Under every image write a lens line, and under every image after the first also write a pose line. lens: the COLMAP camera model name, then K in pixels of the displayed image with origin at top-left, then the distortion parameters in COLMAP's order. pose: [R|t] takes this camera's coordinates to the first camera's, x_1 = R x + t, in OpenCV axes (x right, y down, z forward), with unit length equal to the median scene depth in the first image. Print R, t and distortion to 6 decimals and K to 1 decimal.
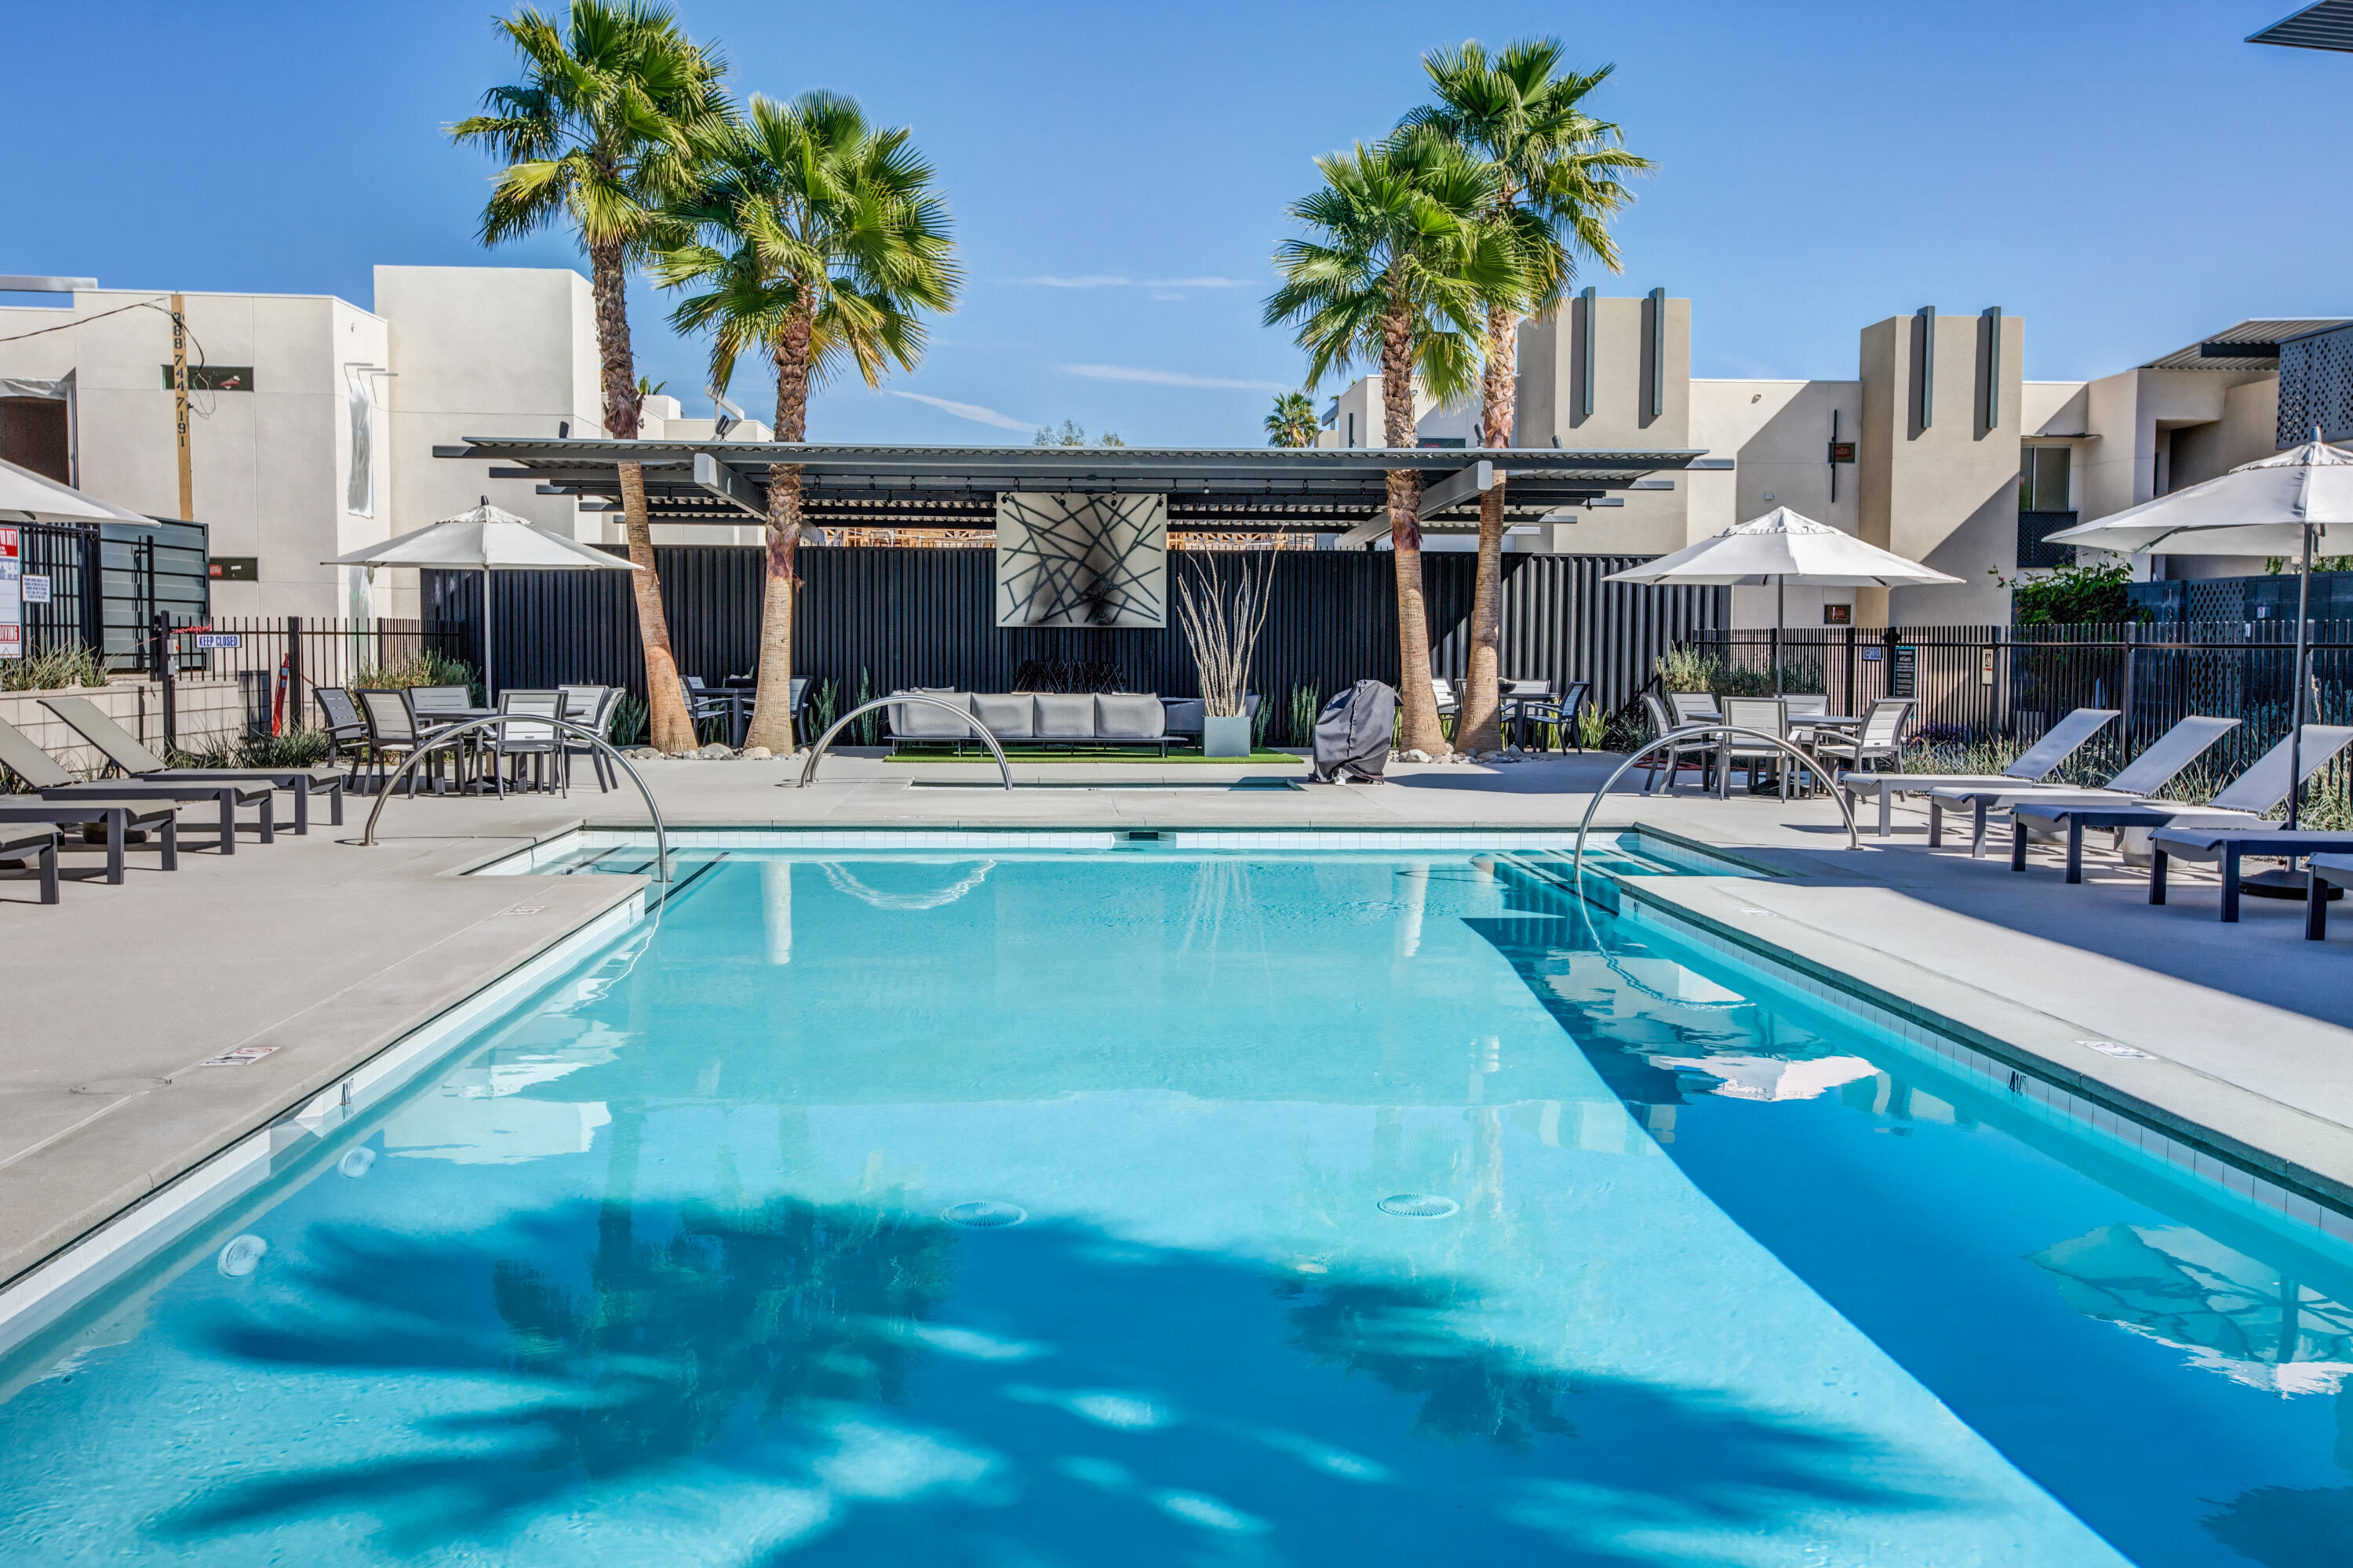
lens RADIAL K [[2321.2, 0, 1176.5], [0, 2321.2, 784.0], [0, 0, 1]] dist [0.045550, -0.004579]
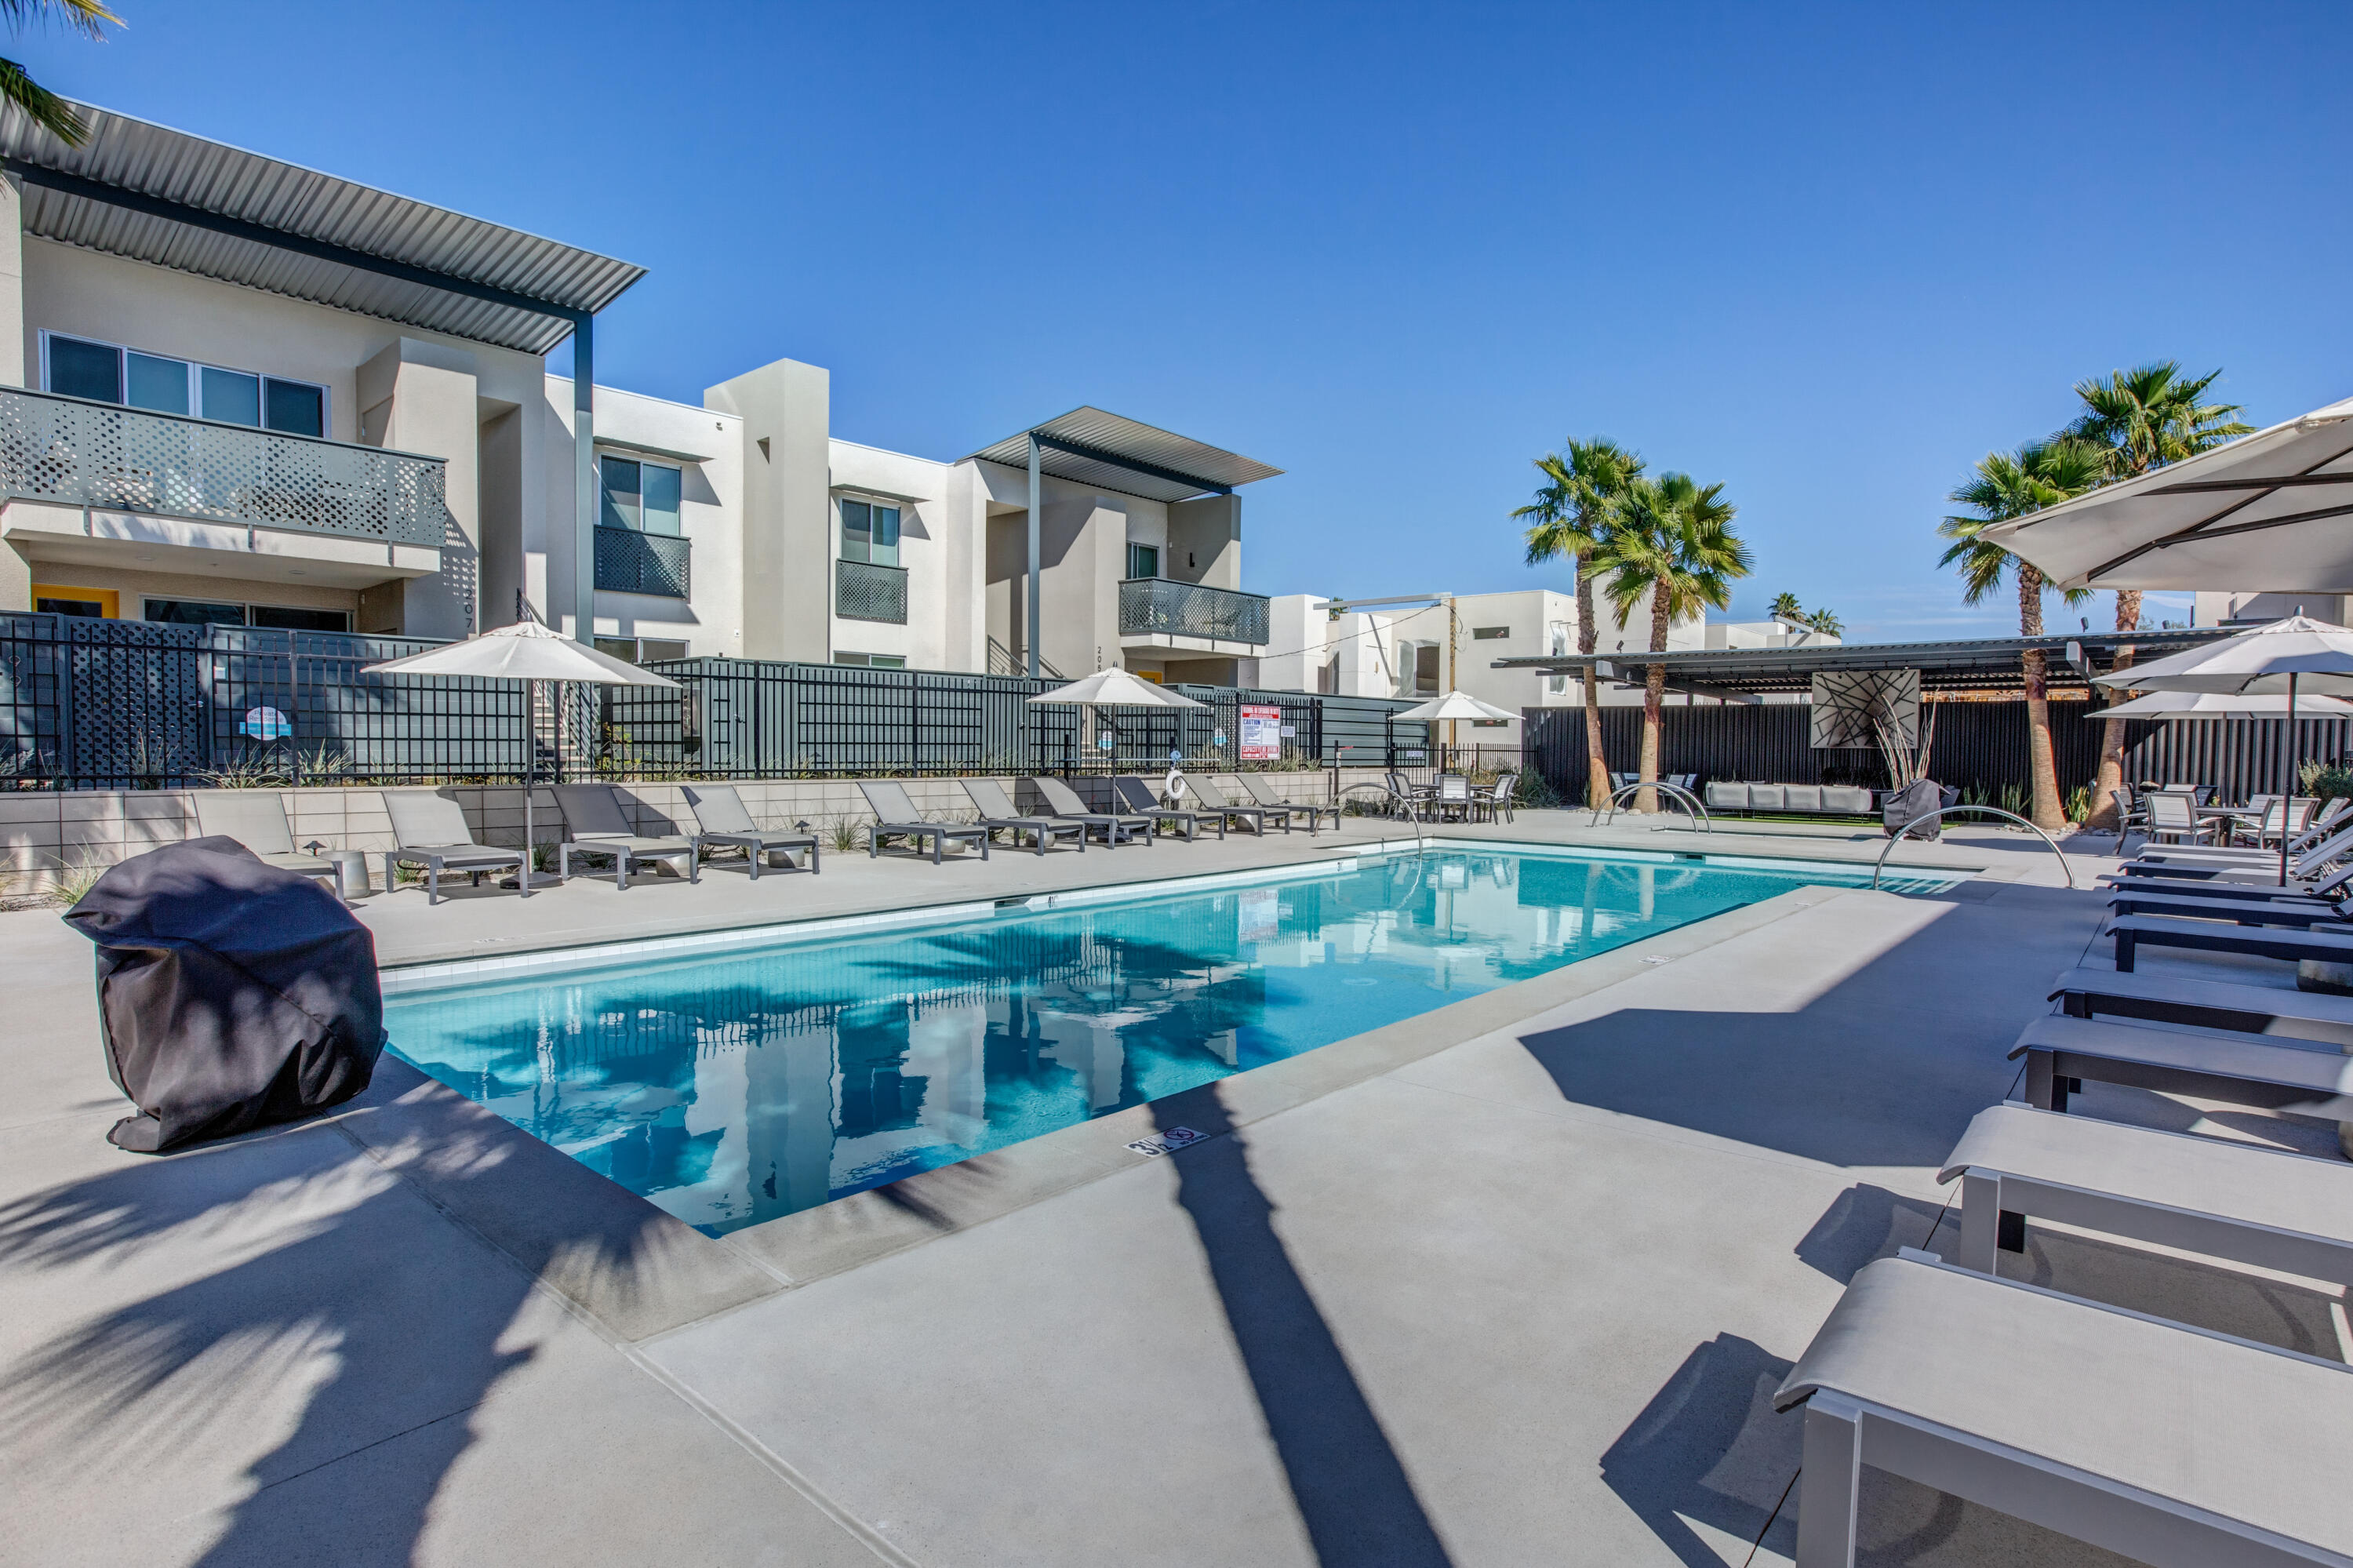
lens RADIAL K [[1216.7, 0, 1176.5], [0, 1216.7, 784.0], [0, 0, 1]] dist [-0.001729, -0.000279]
pose [[0.735670, 0.021228, -0.677008, 0.222652], [-0.048507, 0.998594, -0.021399, 0.003158], [0.675601, 0.048582, 0.735665, -0.006249]]
